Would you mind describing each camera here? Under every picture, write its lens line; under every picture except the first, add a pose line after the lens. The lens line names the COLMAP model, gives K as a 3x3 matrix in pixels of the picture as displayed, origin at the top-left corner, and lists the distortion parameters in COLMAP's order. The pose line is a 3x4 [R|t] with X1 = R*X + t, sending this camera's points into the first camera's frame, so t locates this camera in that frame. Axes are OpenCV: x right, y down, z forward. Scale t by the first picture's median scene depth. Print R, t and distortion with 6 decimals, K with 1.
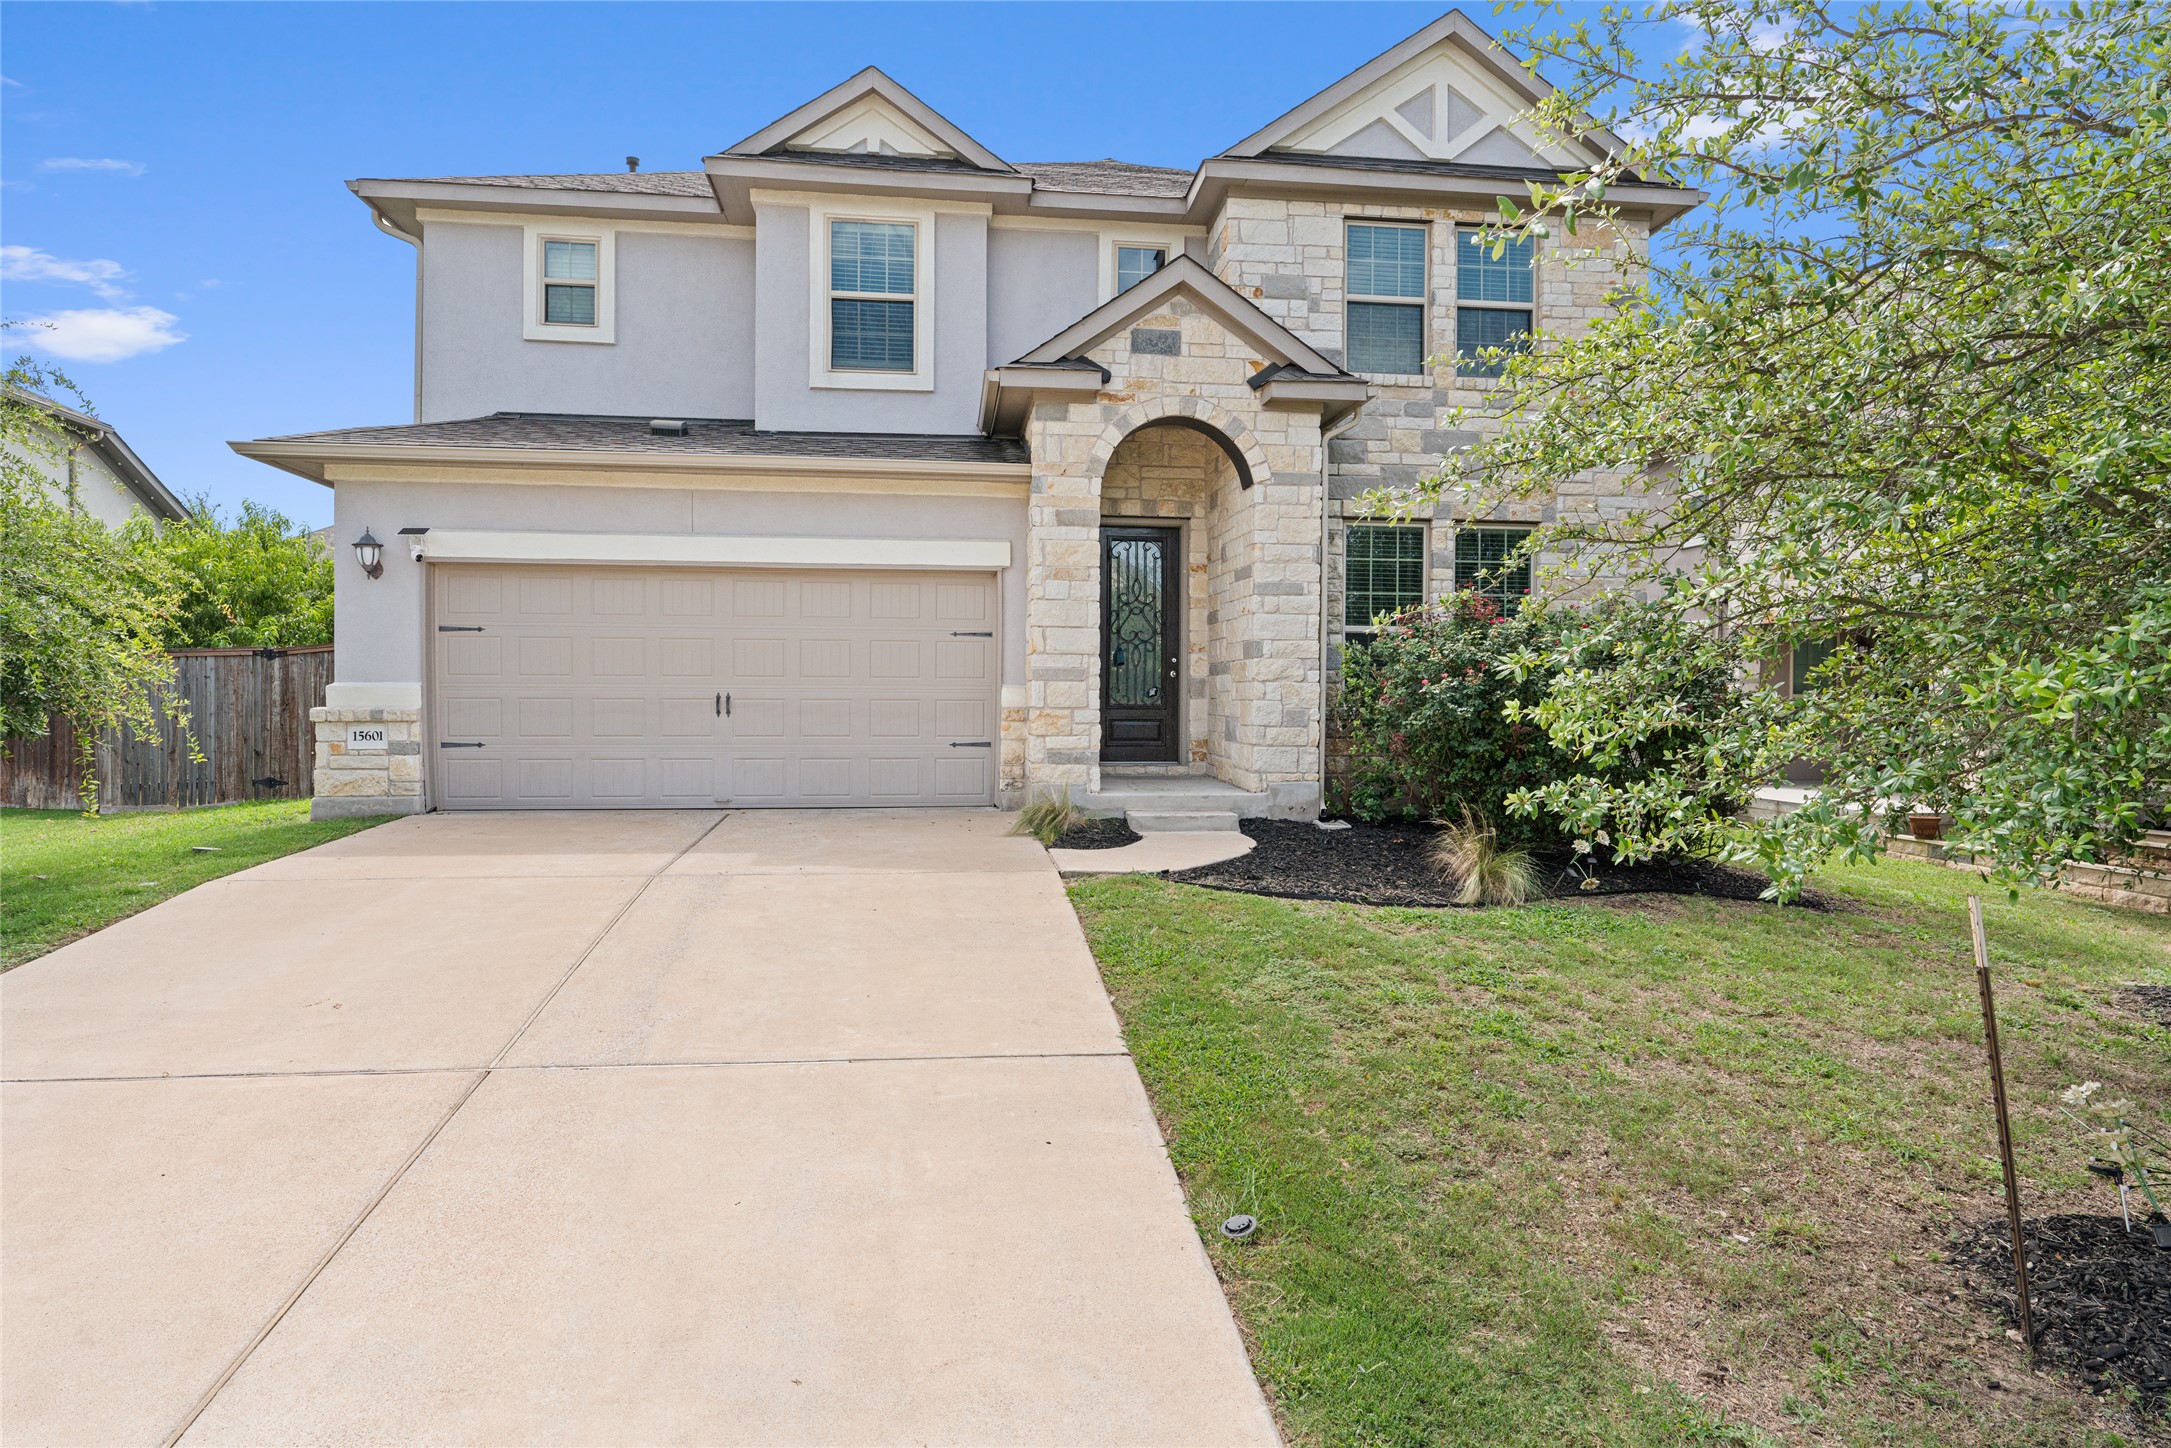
lens RADIAL K [[1191.2, 0, 1088.0], [0, 1191.2, 689.9], [0, 0, 1]] dist [0.001920, -0.000879]
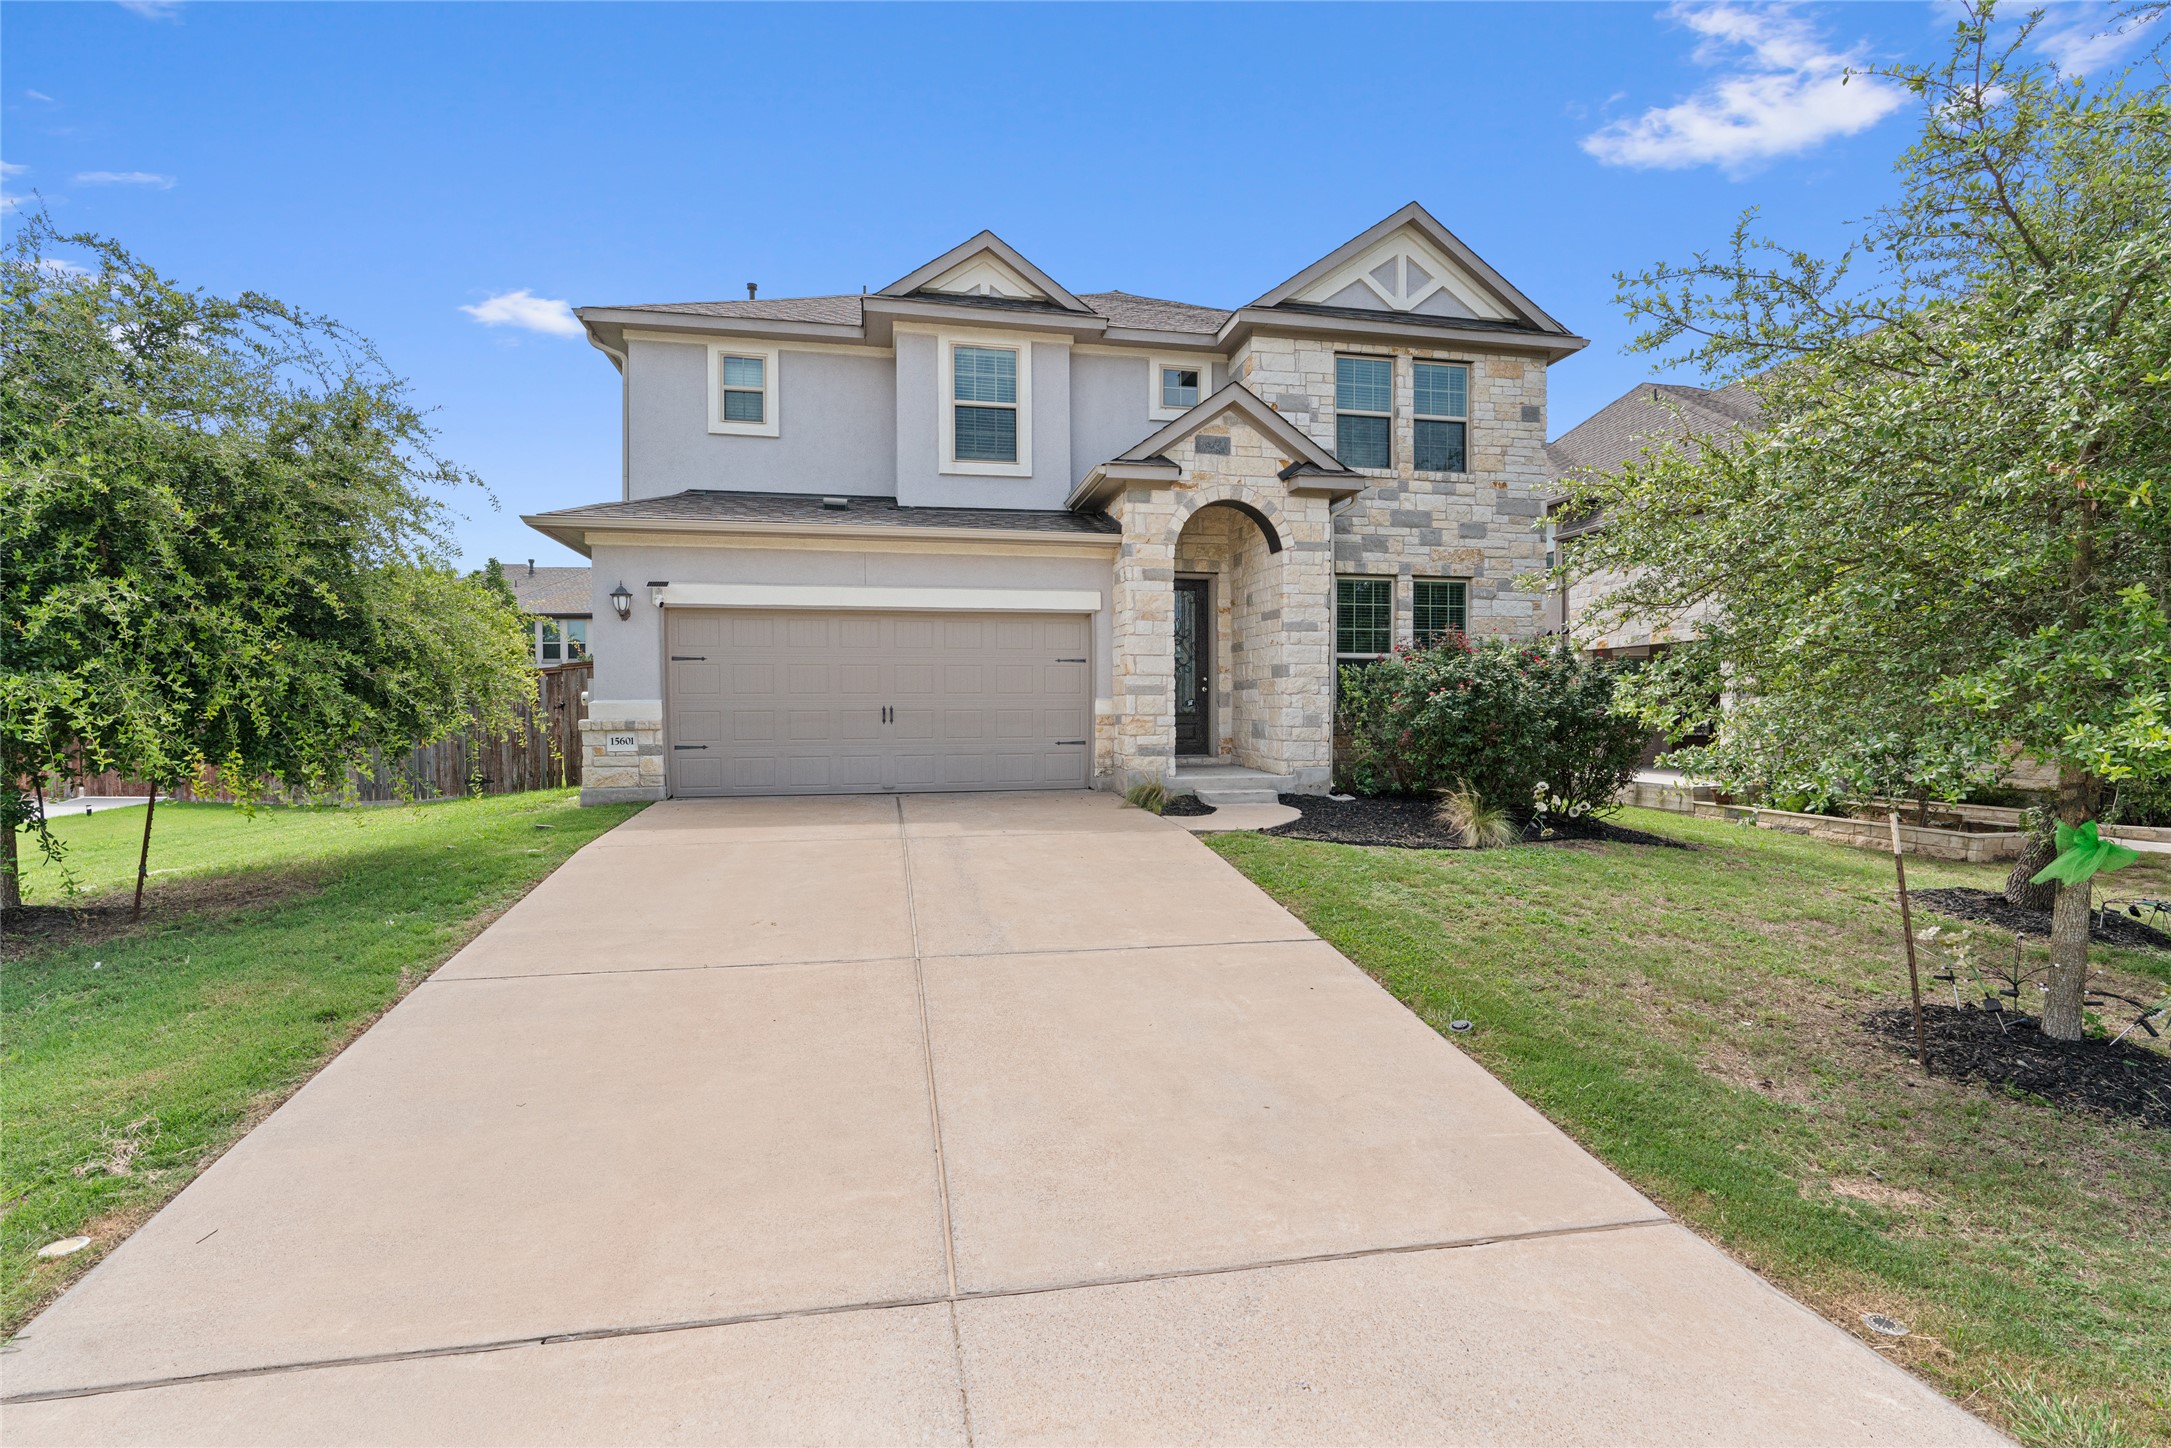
lens RADIAL K [[981.6, 0, 1086.2], [0, 981.6, 716.9], [0, 0, 1]] dist [-0.005427, 0.000853]
pose [[0.996665, -0.009408, 0.081056, -0.177494], [0.008255, 0.999860, 0.014543, 0.000658], [-0.081182, -0.013825, 0.996603, -0.106144]]
